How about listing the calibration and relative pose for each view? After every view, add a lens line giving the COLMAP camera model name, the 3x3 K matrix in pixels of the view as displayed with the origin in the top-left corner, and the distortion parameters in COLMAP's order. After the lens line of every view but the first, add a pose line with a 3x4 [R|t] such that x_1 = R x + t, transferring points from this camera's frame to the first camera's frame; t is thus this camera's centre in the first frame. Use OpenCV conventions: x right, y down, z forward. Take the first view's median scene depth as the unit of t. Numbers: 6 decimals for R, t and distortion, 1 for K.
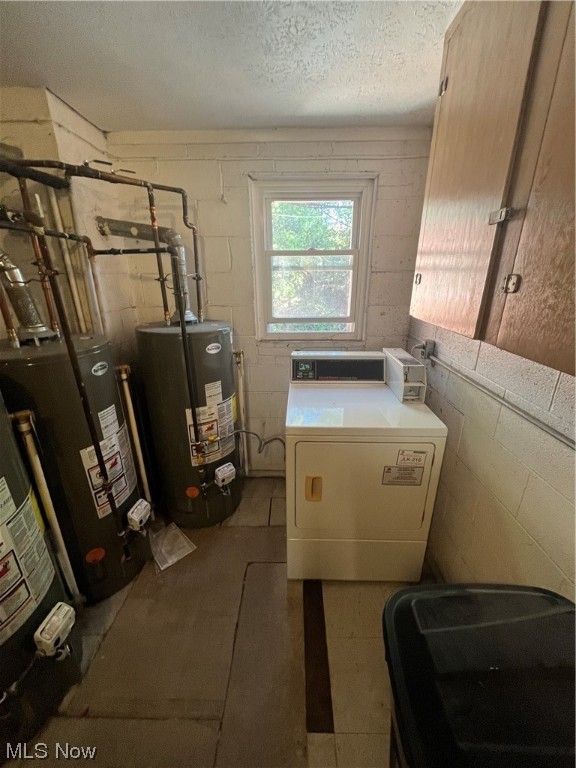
lens RADIAL K [[305.6, 0, 286.8], [0, 305.6, 381.9], [0, 0, 1]] dist [-0.003841, 0.000115]
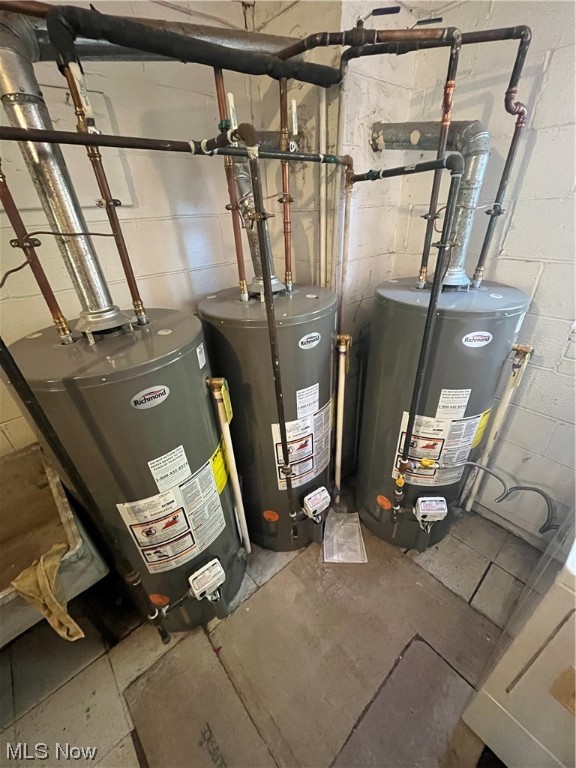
lens RADIAL K [[305.6, 0, 291.1], [0, 305.6, 383.5], [0, 0, 1]] dist [-0.003841, 0.000115]
pose [[0.674464, 0.346268, -0.652072, -0.065580], [-0.205521, 0.936343, 0.284645, -0.128887], [0.709126, -0.057968, 0.702695, 0.320076]]
